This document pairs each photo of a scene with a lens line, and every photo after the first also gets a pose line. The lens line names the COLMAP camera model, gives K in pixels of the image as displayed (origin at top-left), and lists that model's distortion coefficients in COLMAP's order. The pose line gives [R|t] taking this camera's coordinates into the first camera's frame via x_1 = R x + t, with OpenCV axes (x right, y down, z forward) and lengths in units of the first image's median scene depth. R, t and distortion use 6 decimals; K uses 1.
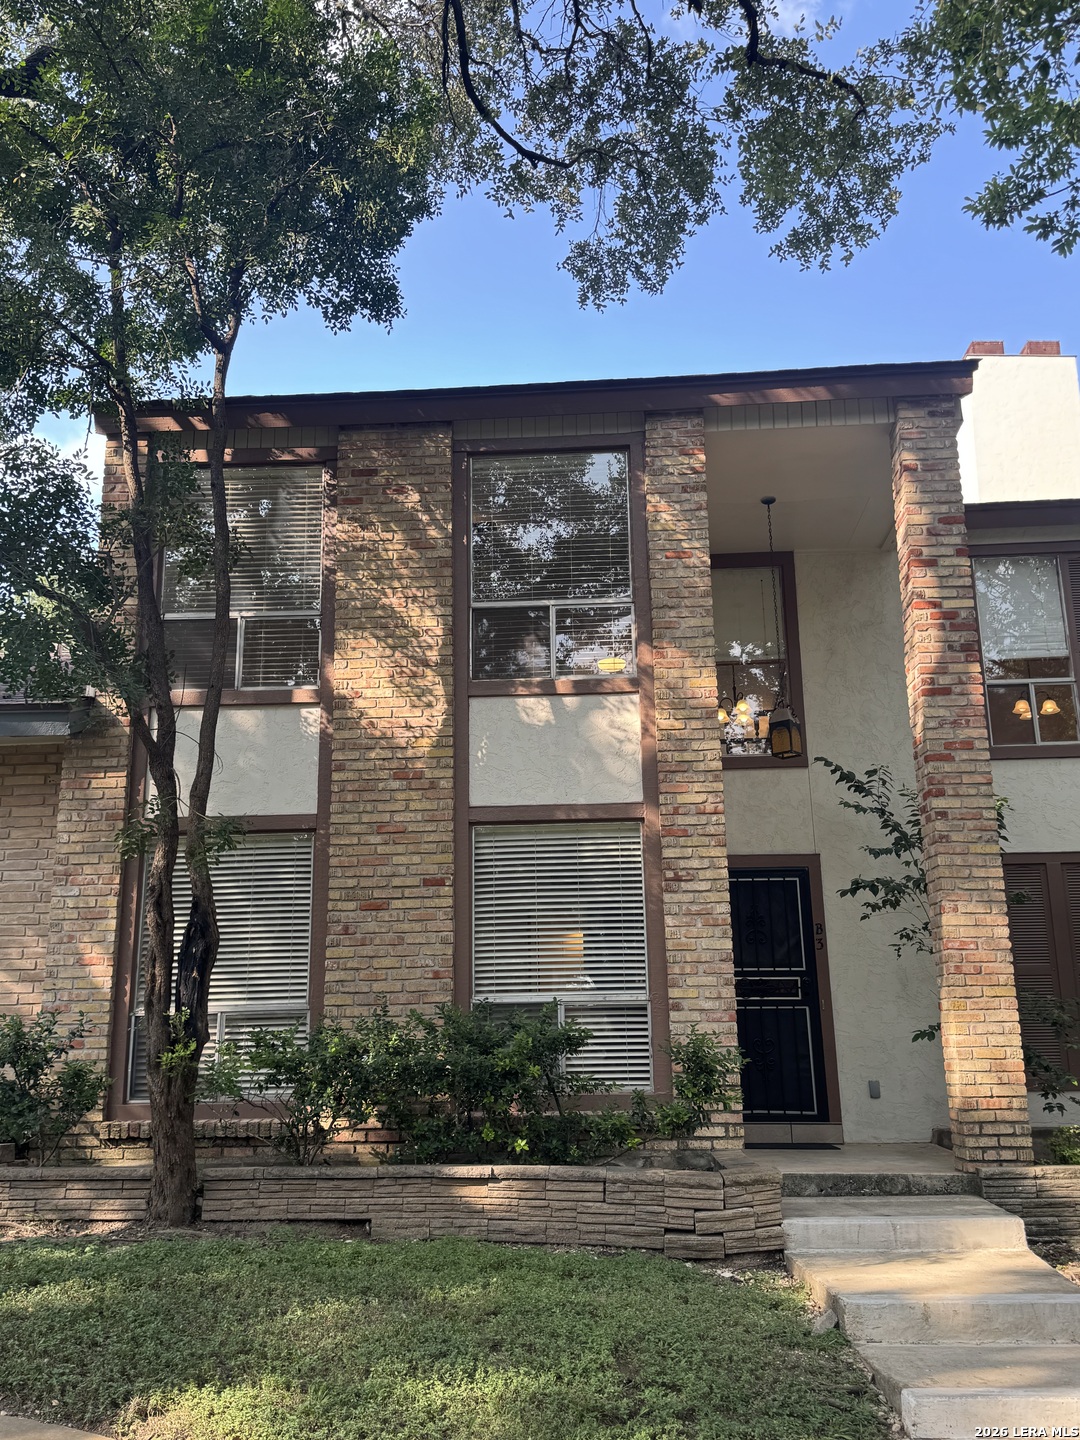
lens RADIAL K [[1250.4, 0, 535.8], [0, 1250.4, 717.2], [0, 0, 1]] dist [0.106397, -0.117269]
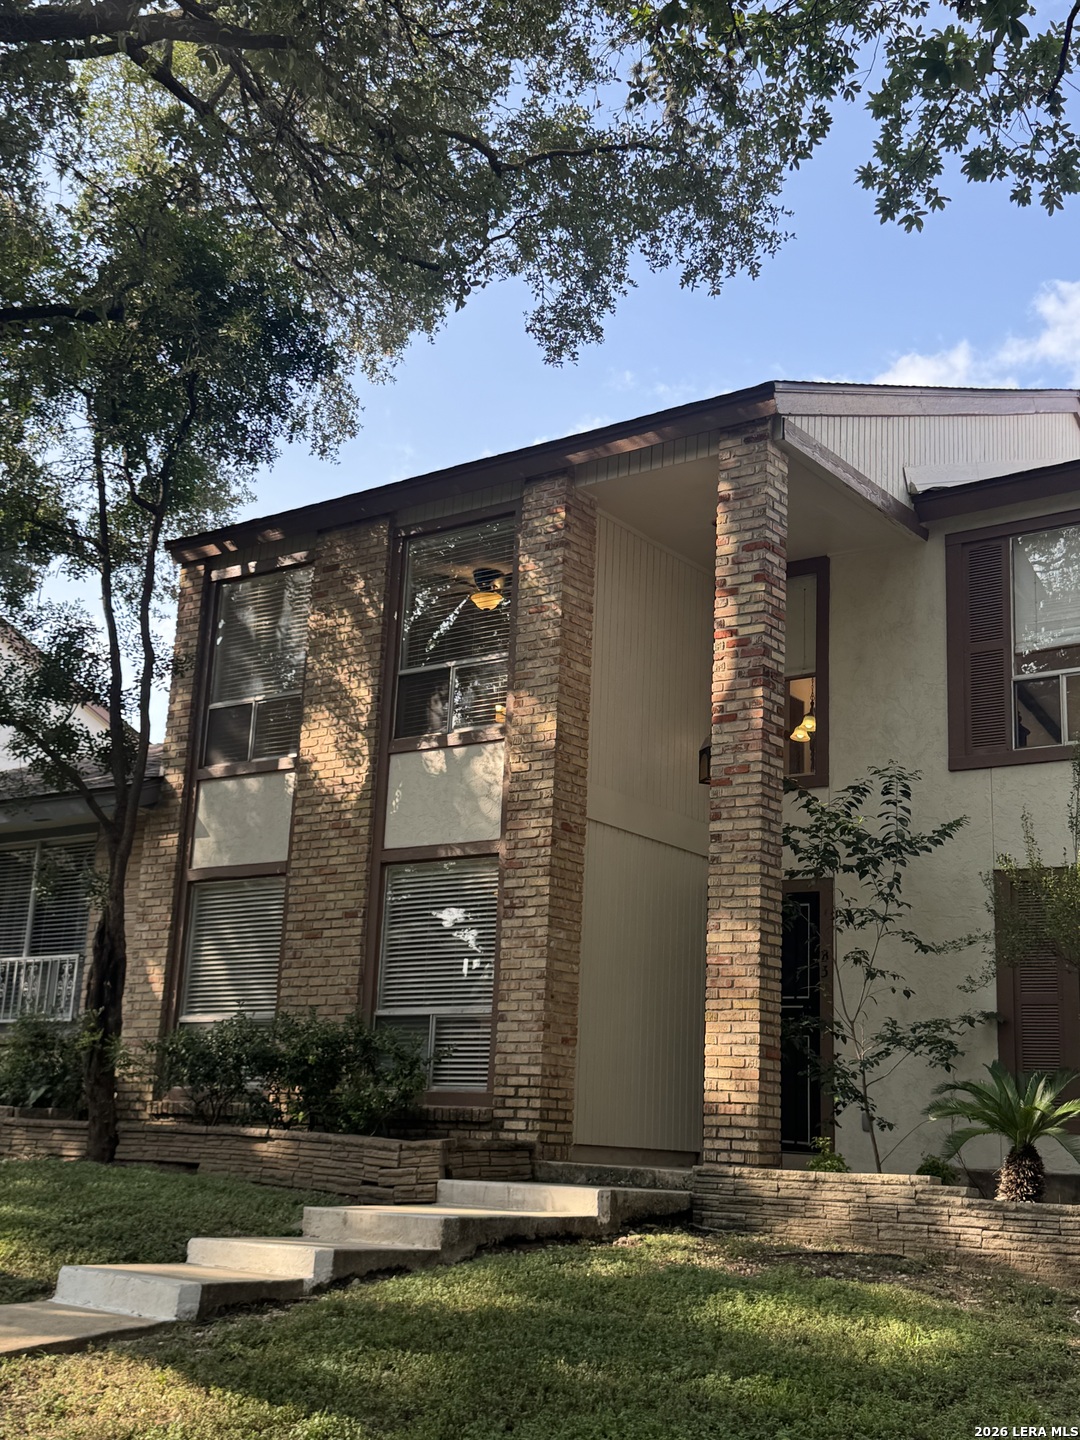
lens RADIAL K [[1730.6, 0, 539.2], [0, 1730.6, 714.7], [0, 0, 1]] dist [0.123794, 0.000000]
pose [[0.832560, -0.084816, -0.547403, 0.954140], [0.081987, 0.996192, -0.029656, 0.006278], [0.547833, -0.020190, 0.836344, -0.265922]]
